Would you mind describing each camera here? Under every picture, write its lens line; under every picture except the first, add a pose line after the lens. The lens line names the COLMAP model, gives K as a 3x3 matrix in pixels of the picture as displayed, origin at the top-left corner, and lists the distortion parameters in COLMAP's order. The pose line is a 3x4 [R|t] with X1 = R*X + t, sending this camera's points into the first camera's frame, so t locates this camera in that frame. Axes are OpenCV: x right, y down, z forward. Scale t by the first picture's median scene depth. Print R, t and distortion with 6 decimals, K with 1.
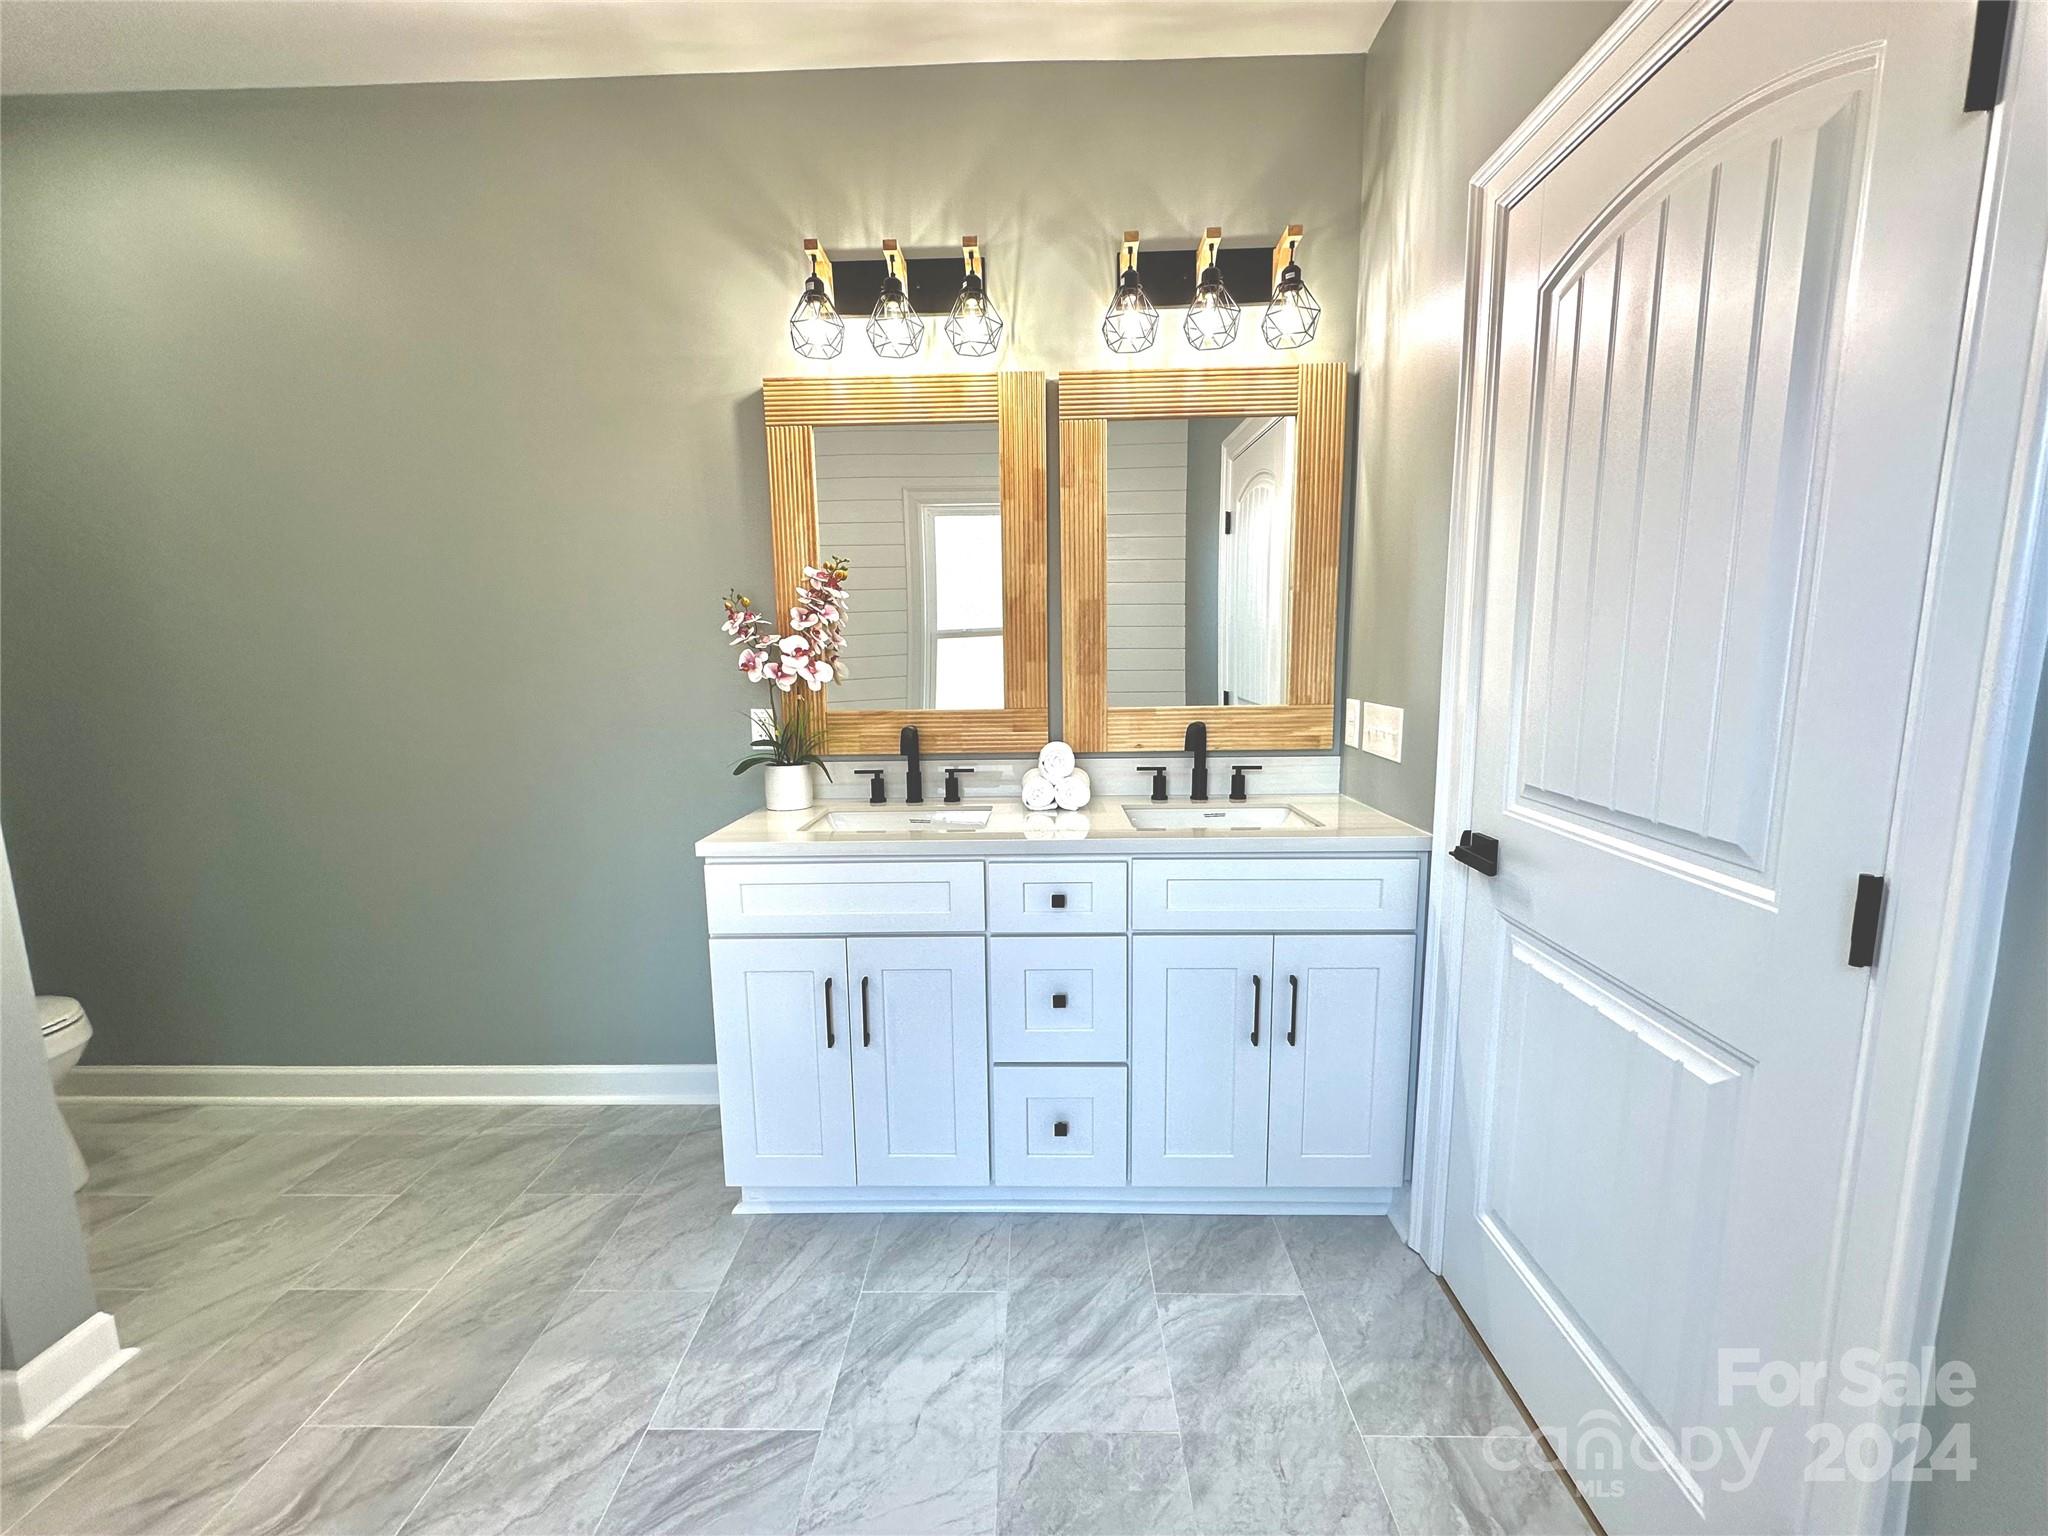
lens RADIAL K [[814.5, 0, 1022.0], [0, 814.5, 764.2], [0, 0, 1]] dist [-0.001470, -0.000306]
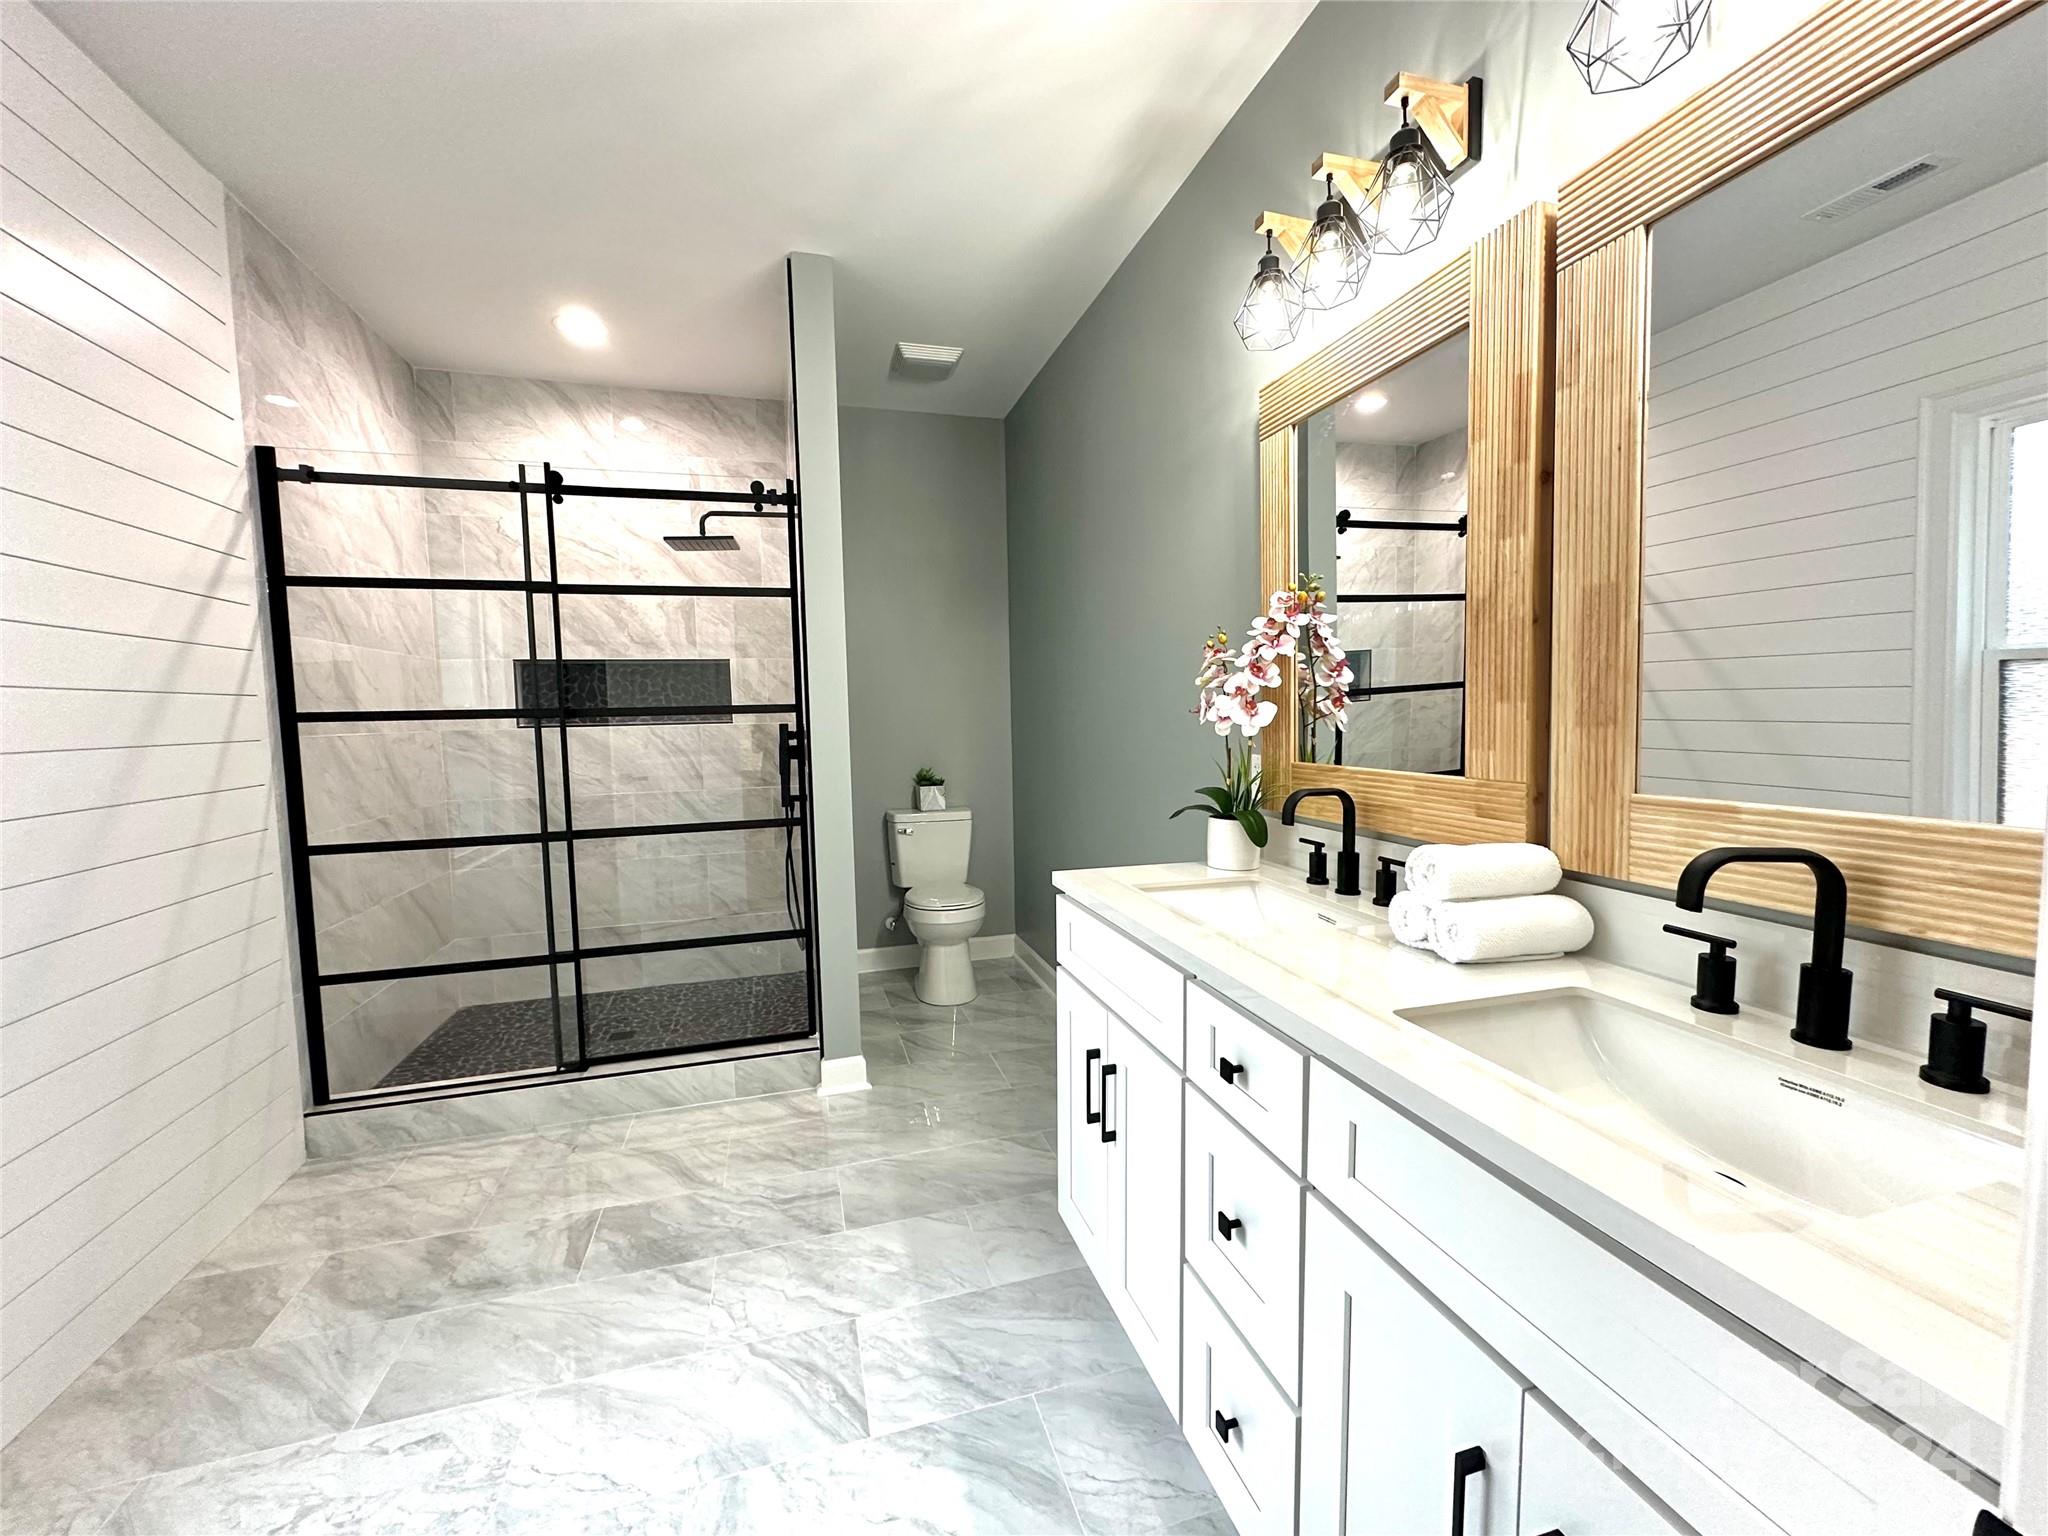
lens RADIAL K [[814.5, 0, 1022.0], [0, 814.5, 764.2], [0, 0, 1]] dist [-0.001470, -0.000306]
pose [[0.302470, 0.072111, -0.950427, 0.618721], [-0.116085, 0.992498, 0.038359, -0.084181], [0.946063, 0.098728, 0.308572, 0.647083]]
